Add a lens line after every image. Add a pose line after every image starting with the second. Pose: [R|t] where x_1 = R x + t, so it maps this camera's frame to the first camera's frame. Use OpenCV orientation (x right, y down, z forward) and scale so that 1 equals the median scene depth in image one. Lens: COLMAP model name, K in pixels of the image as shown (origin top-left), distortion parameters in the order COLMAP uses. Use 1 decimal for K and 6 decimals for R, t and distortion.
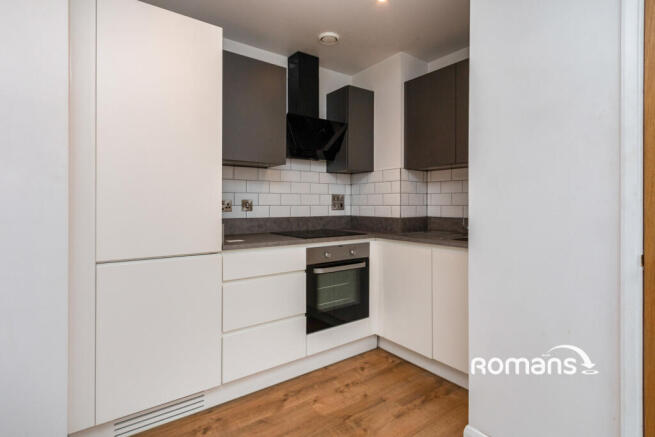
lens RADIAL K [[332.6, 0, 328.4], [0, 332.6, 203.3], [0, 0, 1]] dist [0.001514, -0.000527]
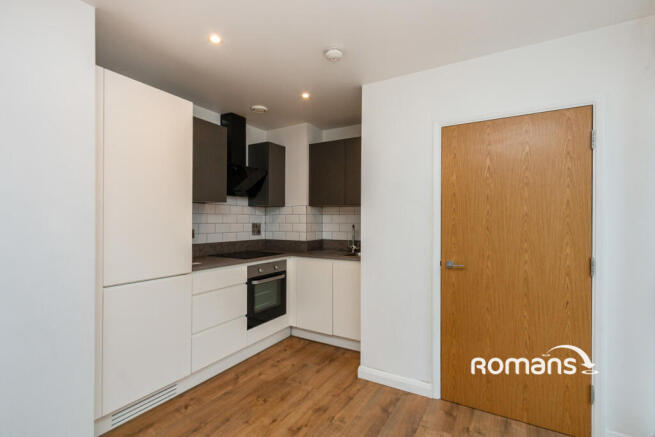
lens RADIAL K [[302.6, 0, 327.5], [0, 302.6, 218.5], [0, 0, 1]] dist [-0.000503, -0.000036]
pose [[0.921217, 0.006427, 0.388996, -0.216503], [-0.003168, 0.999954, -0.009019, -0.043104], [-0.389036, 0.007077, 0.921195, -0.230566]]
